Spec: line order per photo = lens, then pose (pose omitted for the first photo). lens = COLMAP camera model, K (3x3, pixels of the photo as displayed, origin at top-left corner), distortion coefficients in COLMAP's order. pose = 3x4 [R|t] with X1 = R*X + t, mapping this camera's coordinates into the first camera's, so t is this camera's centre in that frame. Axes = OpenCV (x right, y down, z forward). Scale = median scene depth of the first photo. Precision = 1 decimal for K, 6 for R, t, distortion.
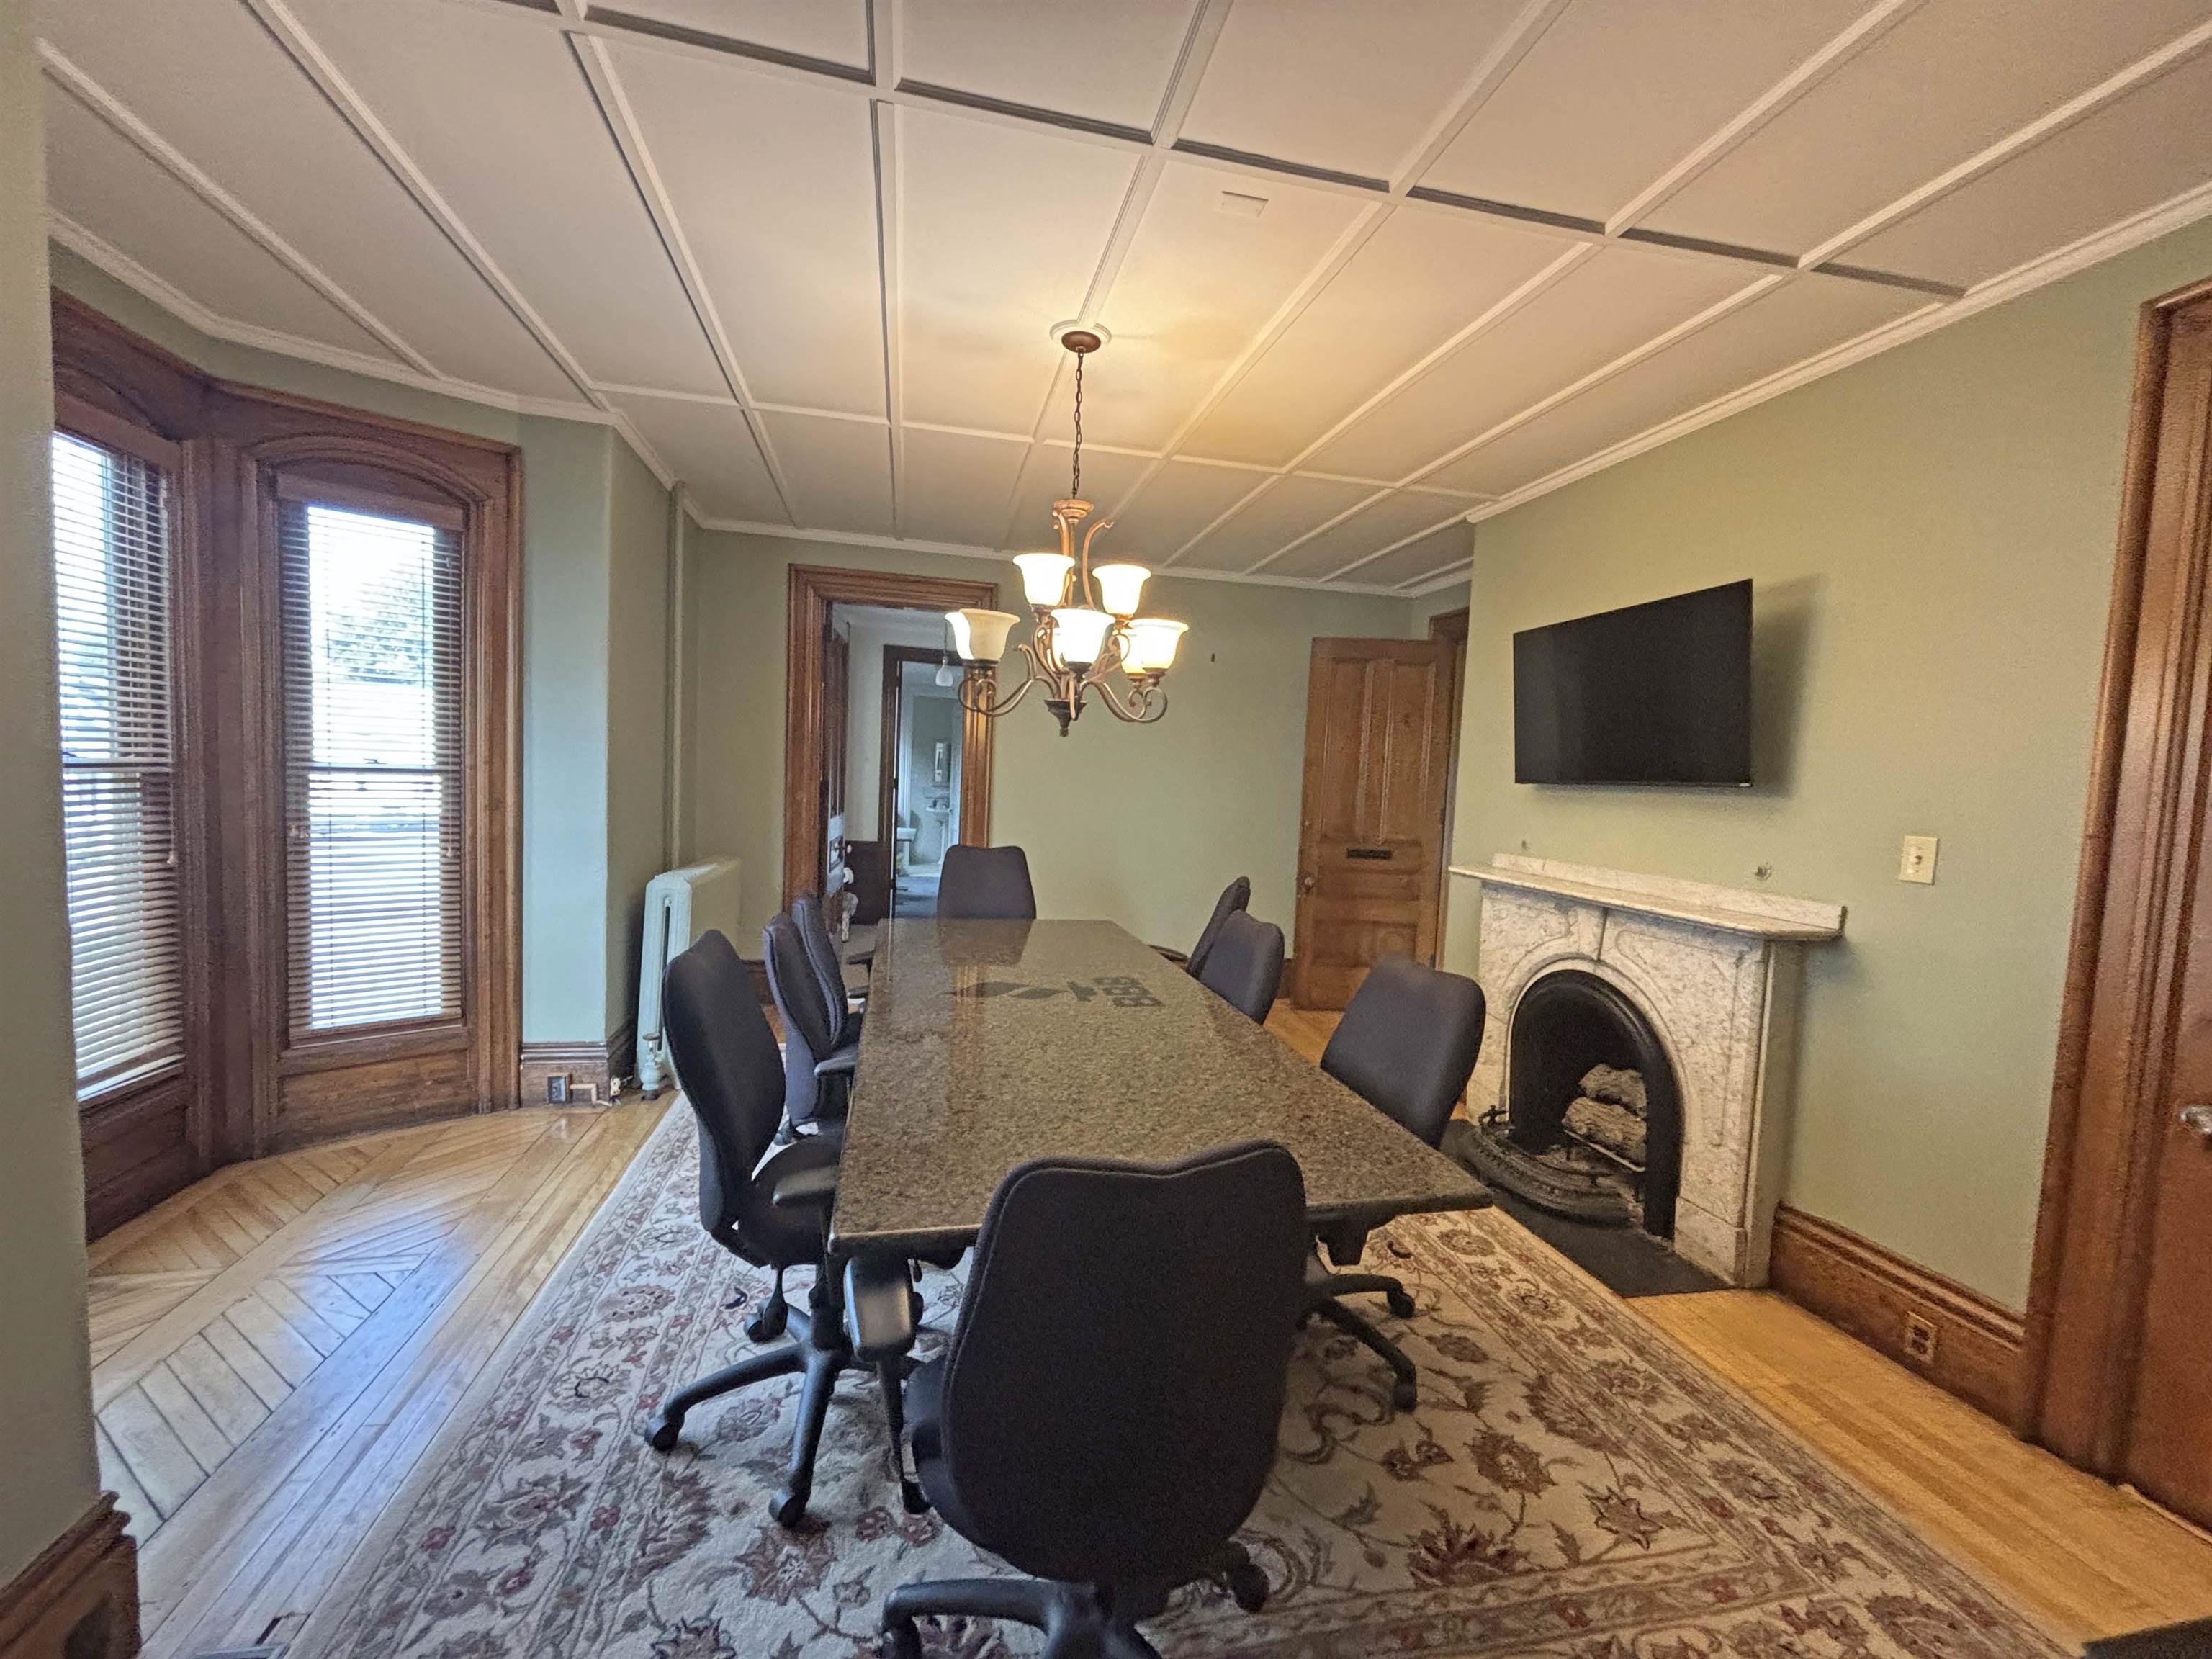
lens RADIAL K [[897.1, 0, 1099.4], [0, 897.1, 841.2], [0, 0, 1]] dist [-0.000005, 0.000180]
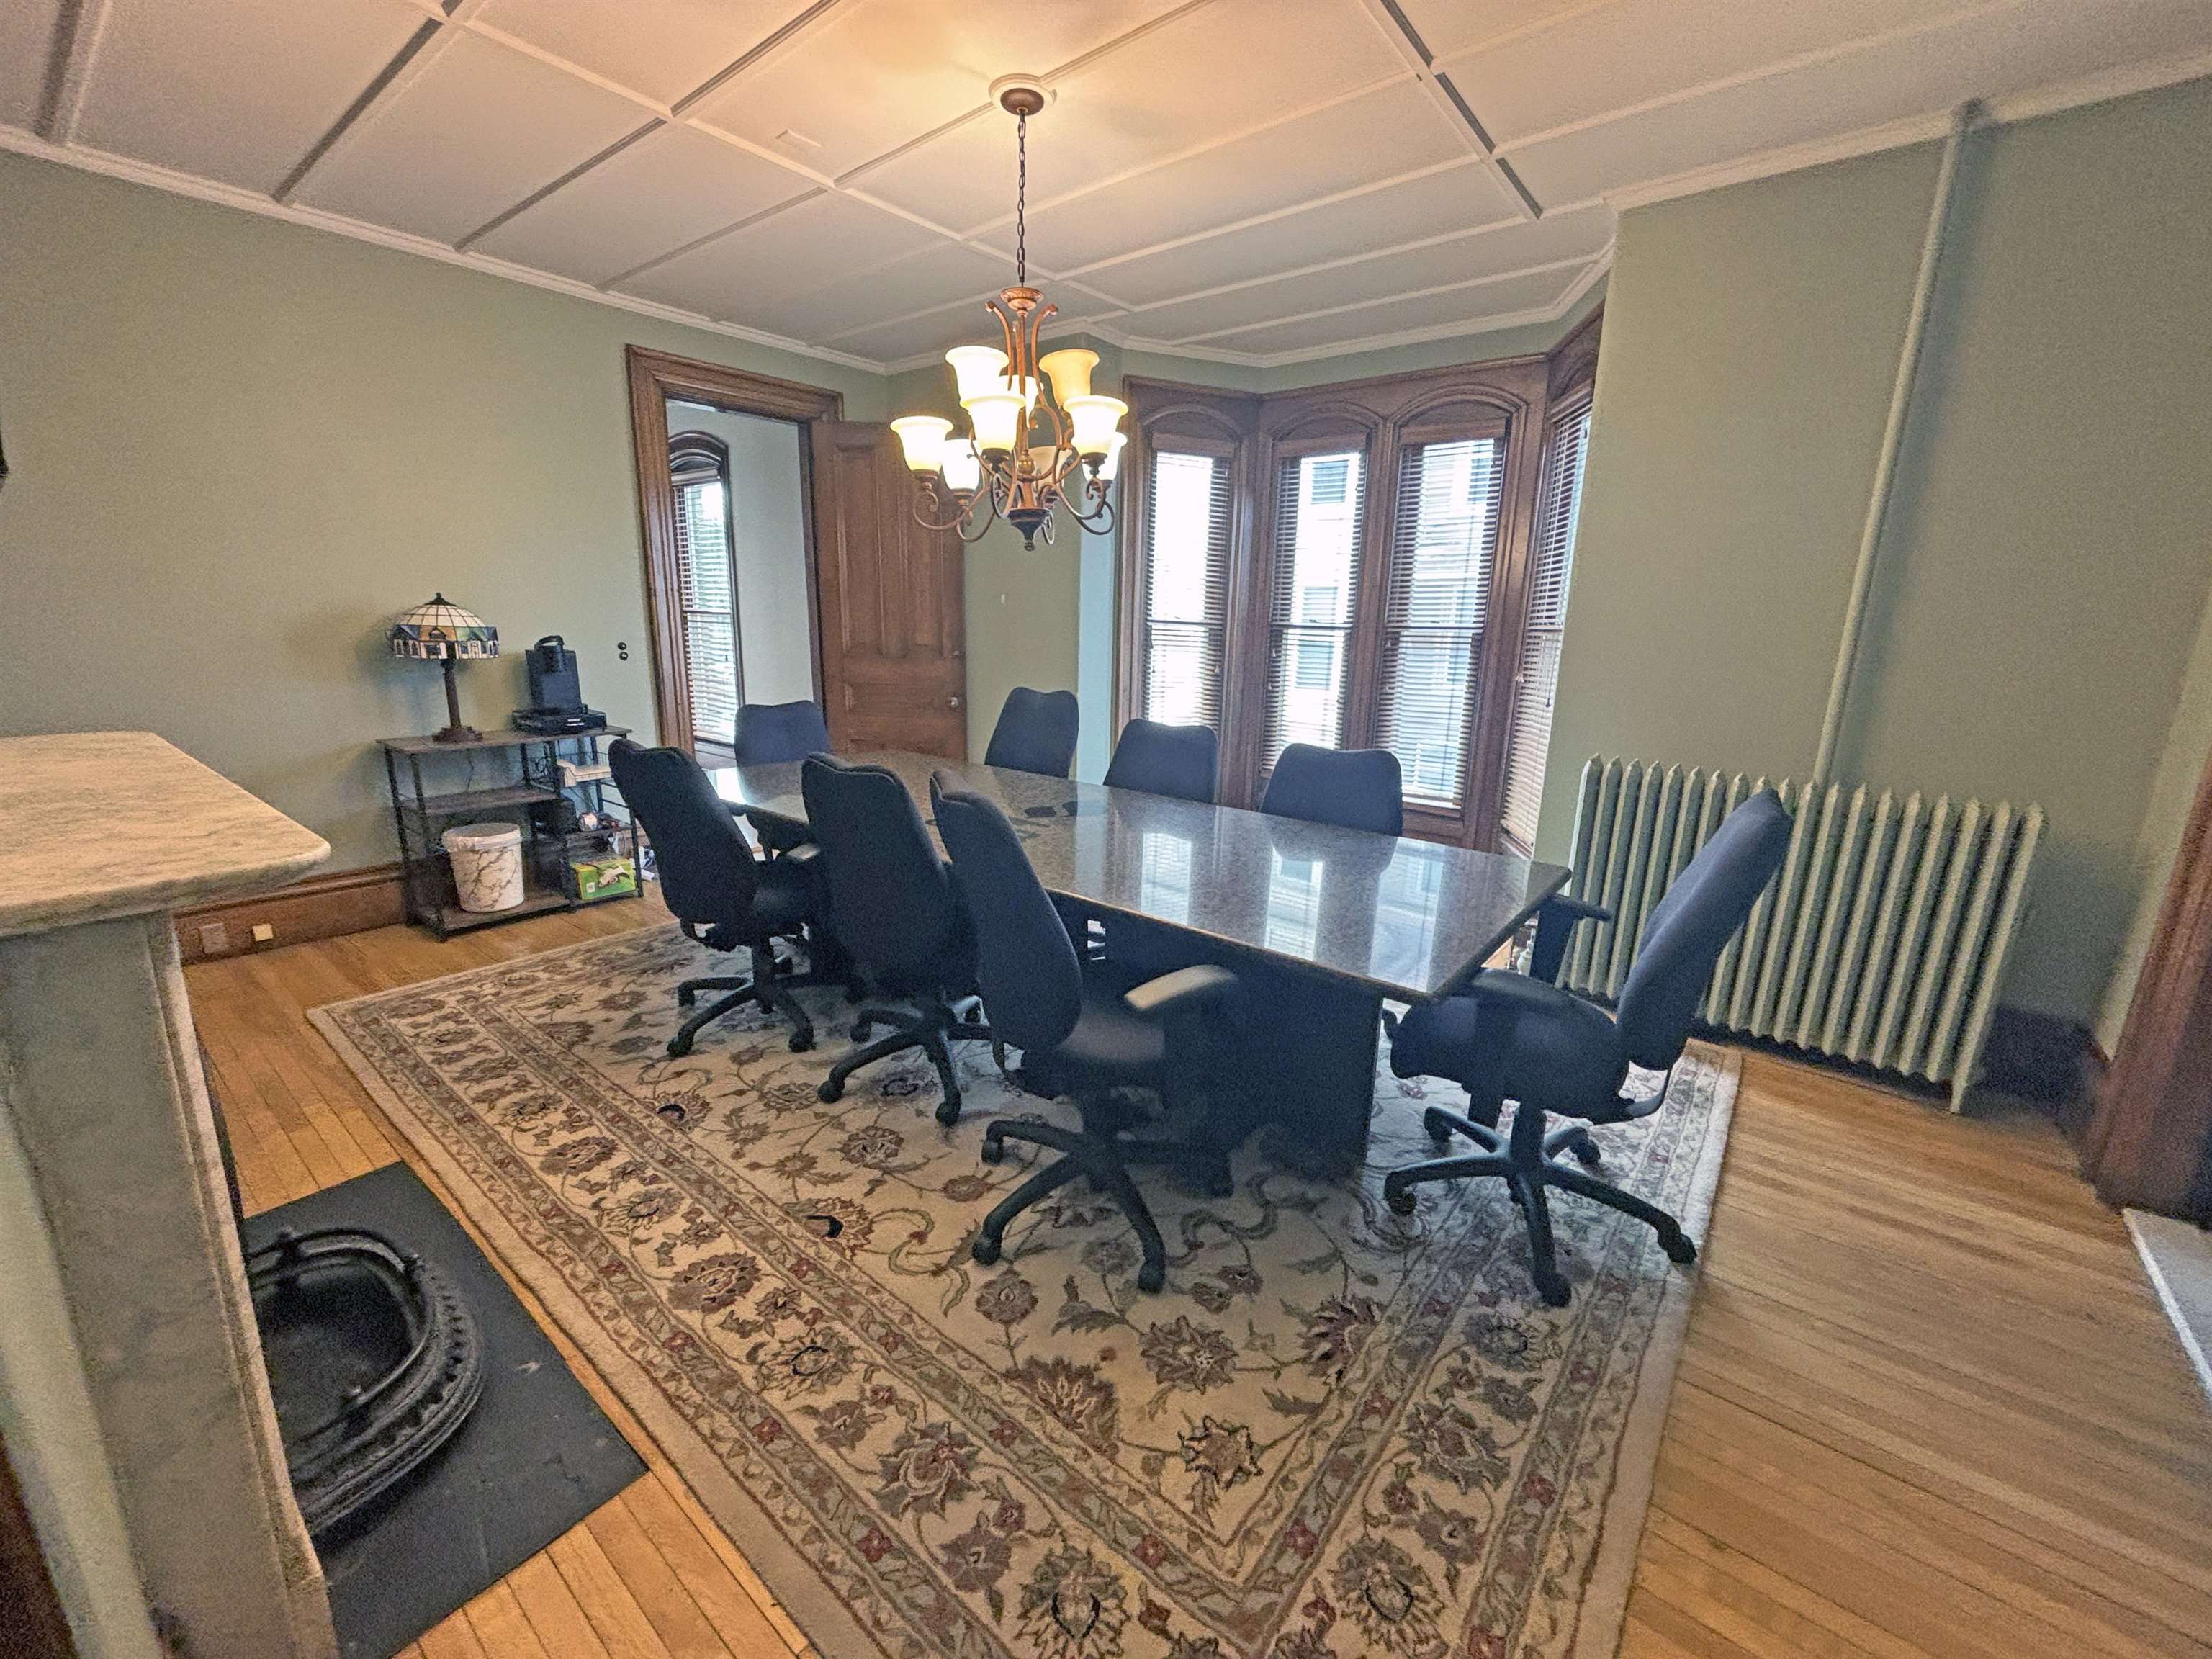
lens RADIAL K [[897.1, 0, 1100.6], [0, 897.1, 834.0], [0, 0, 1]] dist [-0.000005, 0.000180]
pose [[-0.776650, 0.088665, -0.623661, 0.678672], [-0.095868, 0.961876, 0.256133, -0.099110], [0.622595, 0.258715, -0.738541, 2.348311]]
